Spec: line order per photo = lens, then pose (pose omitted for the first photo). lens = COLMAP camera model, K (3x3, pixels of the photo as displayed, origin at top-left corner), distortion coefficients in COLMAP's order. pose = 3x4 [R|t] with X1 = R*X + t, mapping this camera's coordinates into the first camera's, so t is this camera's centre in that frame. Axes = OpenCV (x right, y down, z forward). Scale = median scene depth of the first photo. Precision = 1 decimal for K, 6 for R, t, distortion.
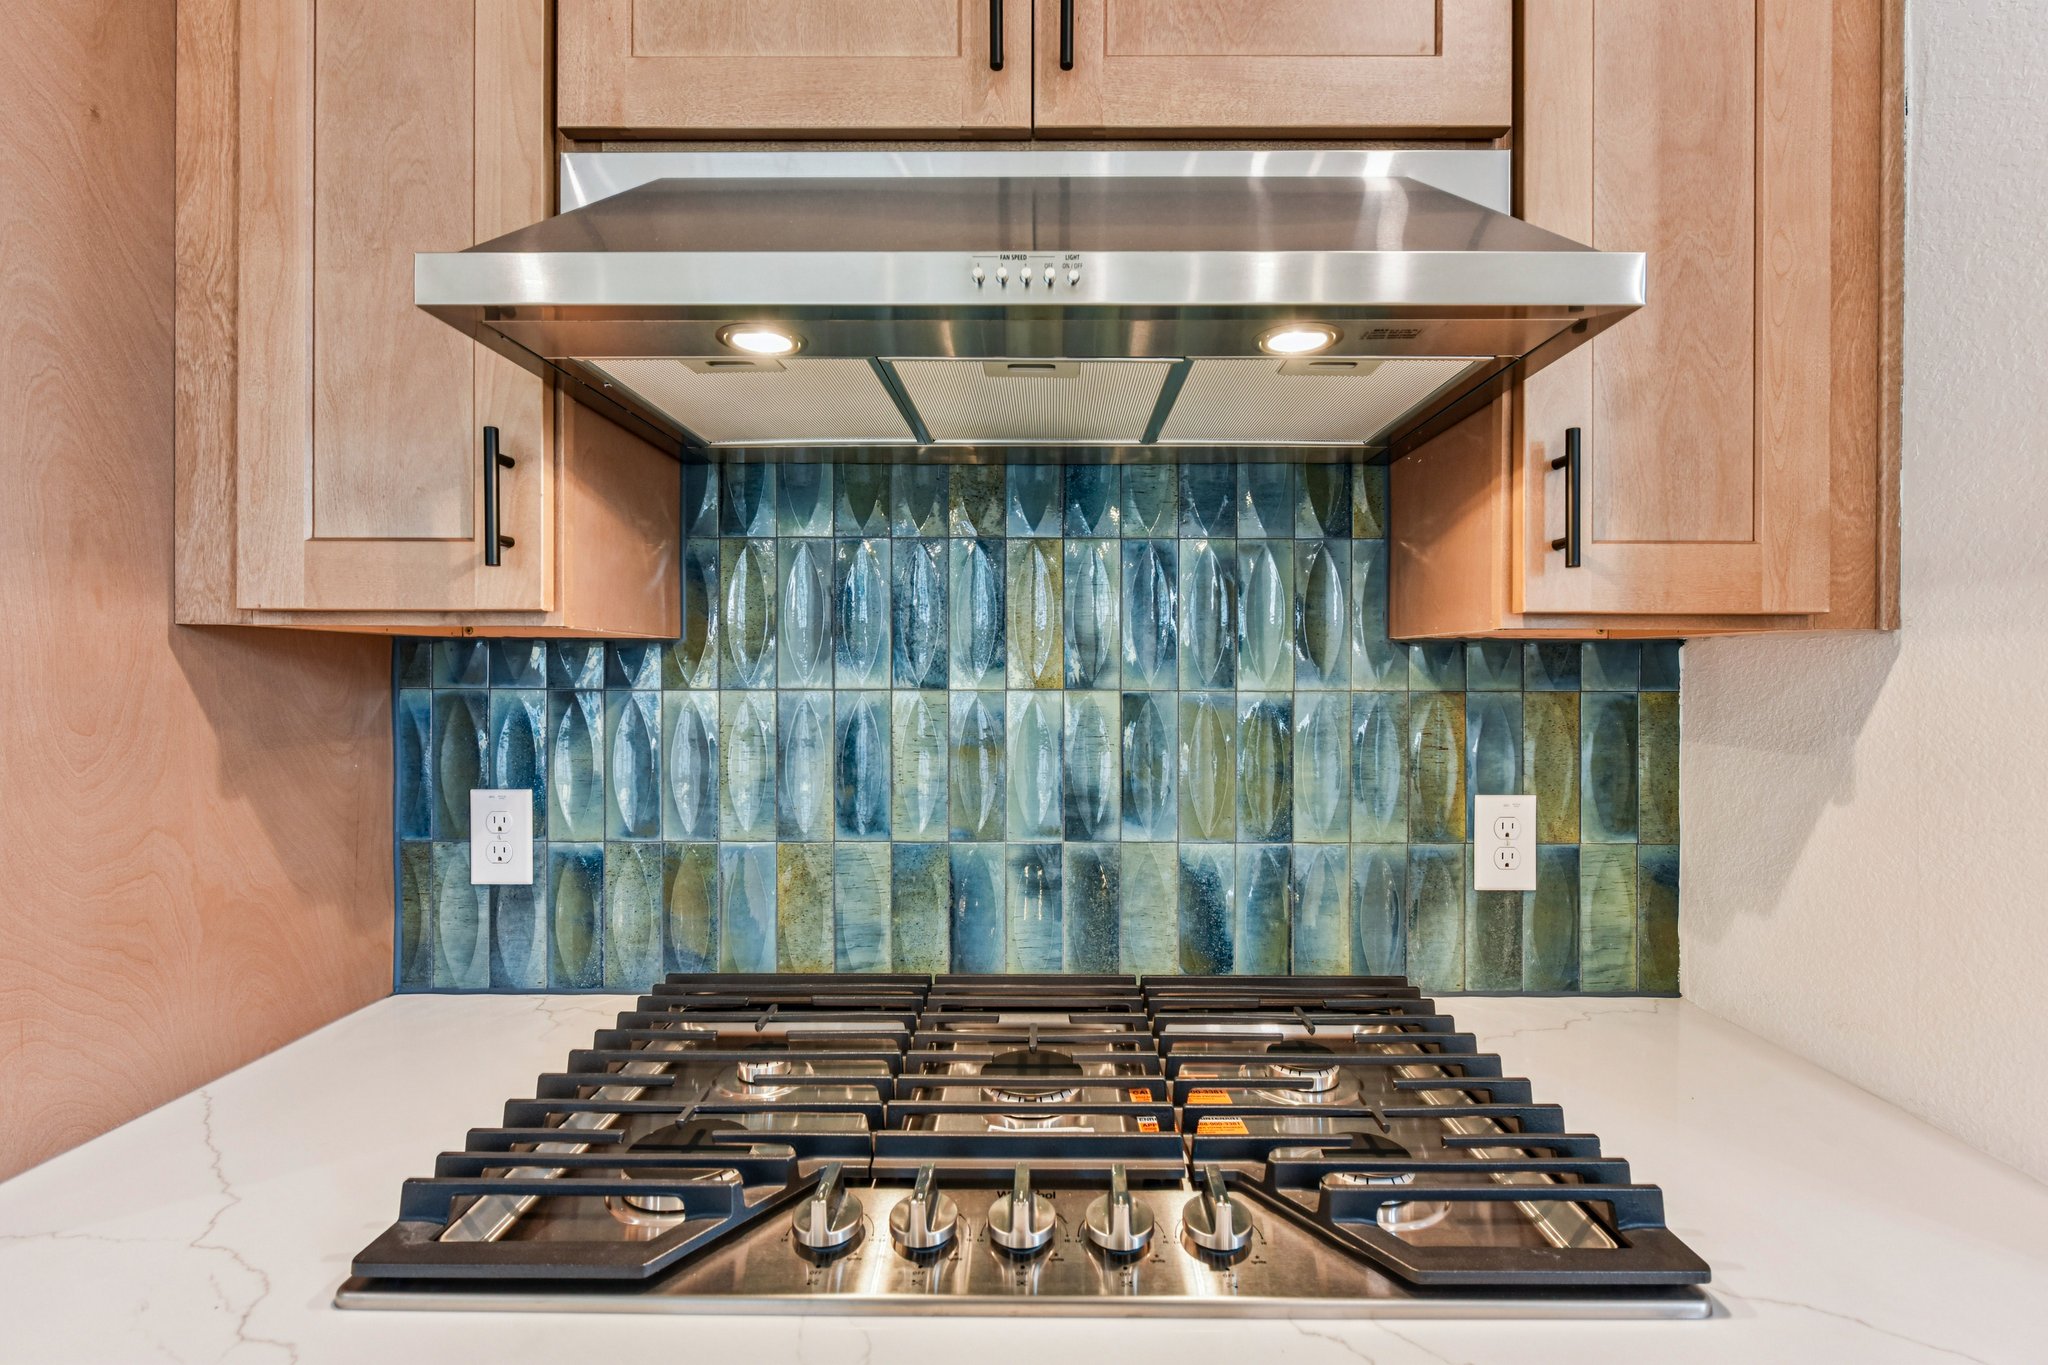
lens RADIAL K [[900.1, 0, 1039.6], [0, 900.1, 676.1], [0, 0, 1]] dist [-0.000477, -0.000169]
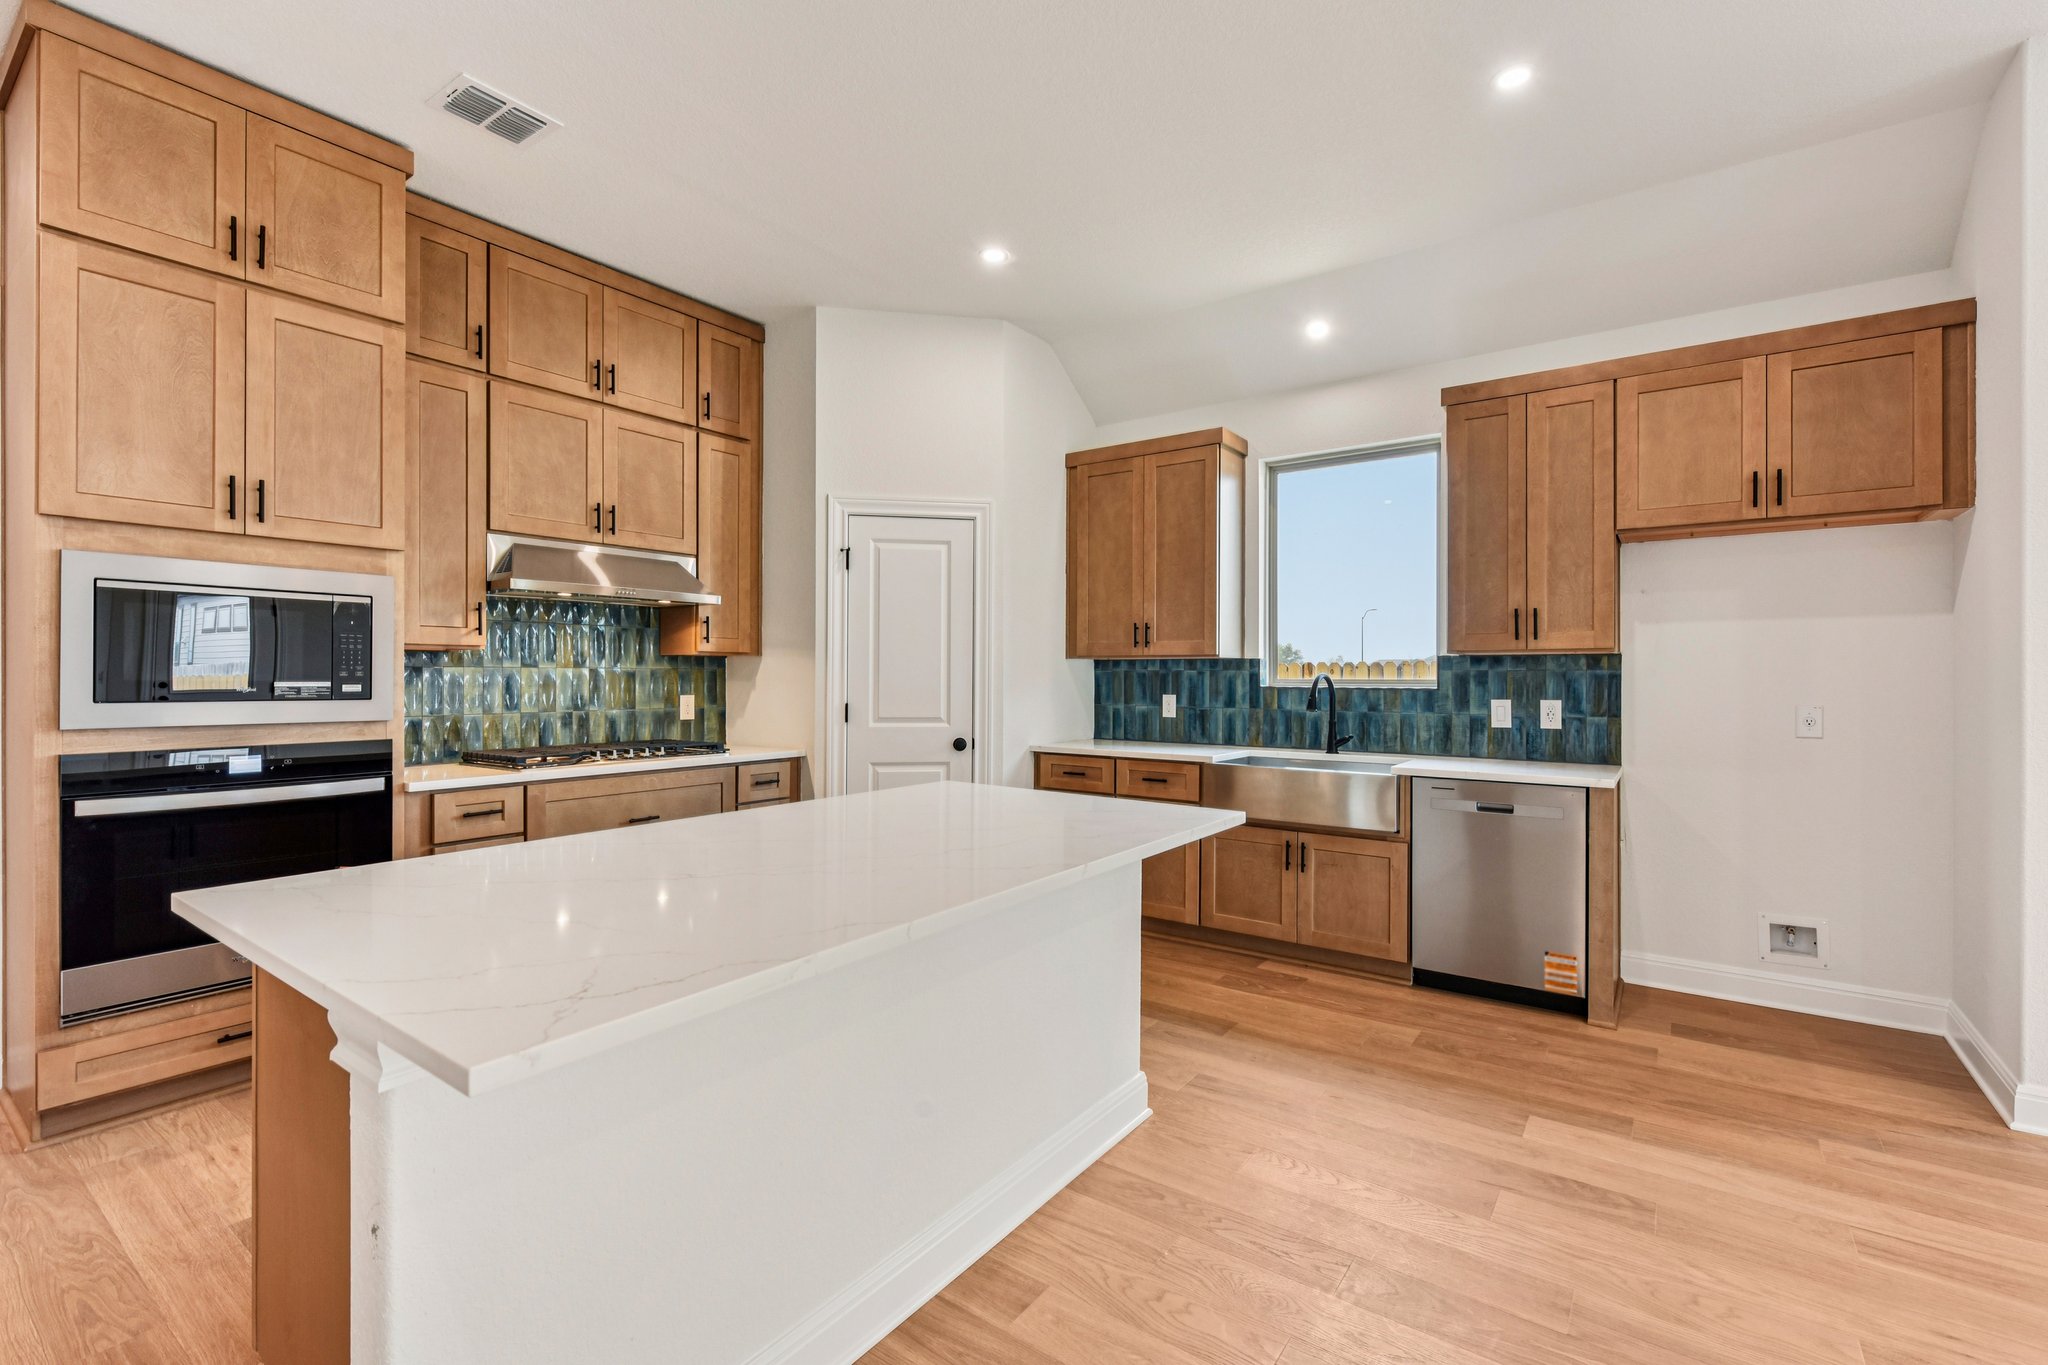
lens RADIAL K [[900.1, 0, 1043.6], [0, 900.1, 678.4], [0, 0, 1]] dist [-0.000477, -0.000169]
pose [[0.578326, -0.002011, 0.815803, -1.783153], [0.001262, 0.999998, 0.001571, 0.054190], [-0.815805, 0.000121, 0.578327, -2.534439]]
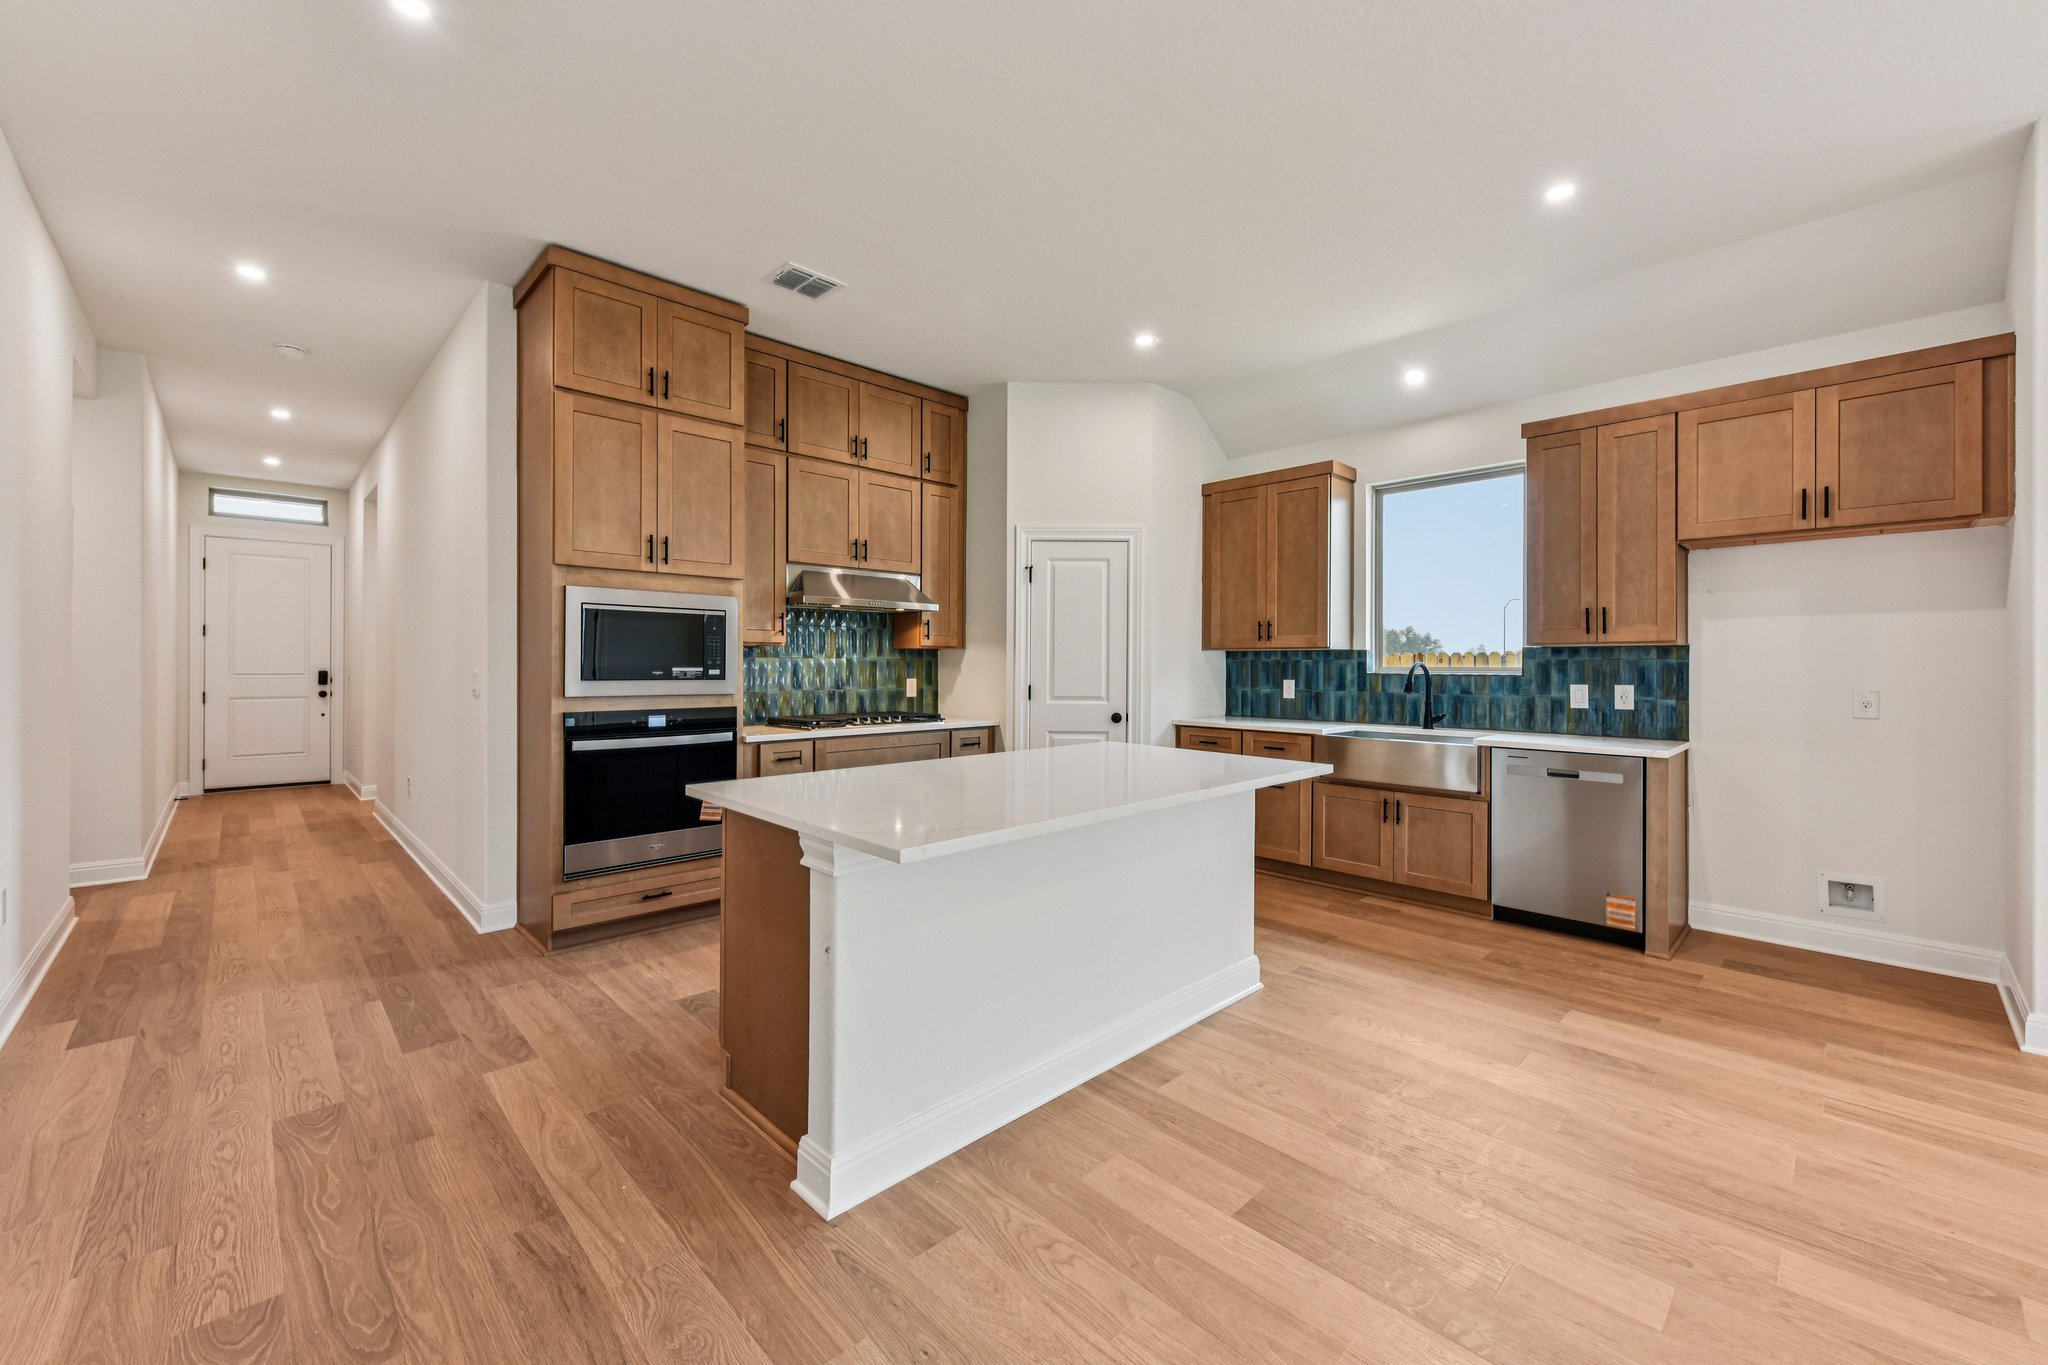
lens RADIAL K [[817.5, 0, 1034.2], [0, 817.5, 671.2], [0, 0, 1]] dist [0.007048, -0.002424]
pose [[0.717199, -0.005354, 0.696848, -2.279102], [0.000739, 0.999976, 0.006922, 0.056645], [-0.696868, -0.004449, 0.717186, -2.901169]]
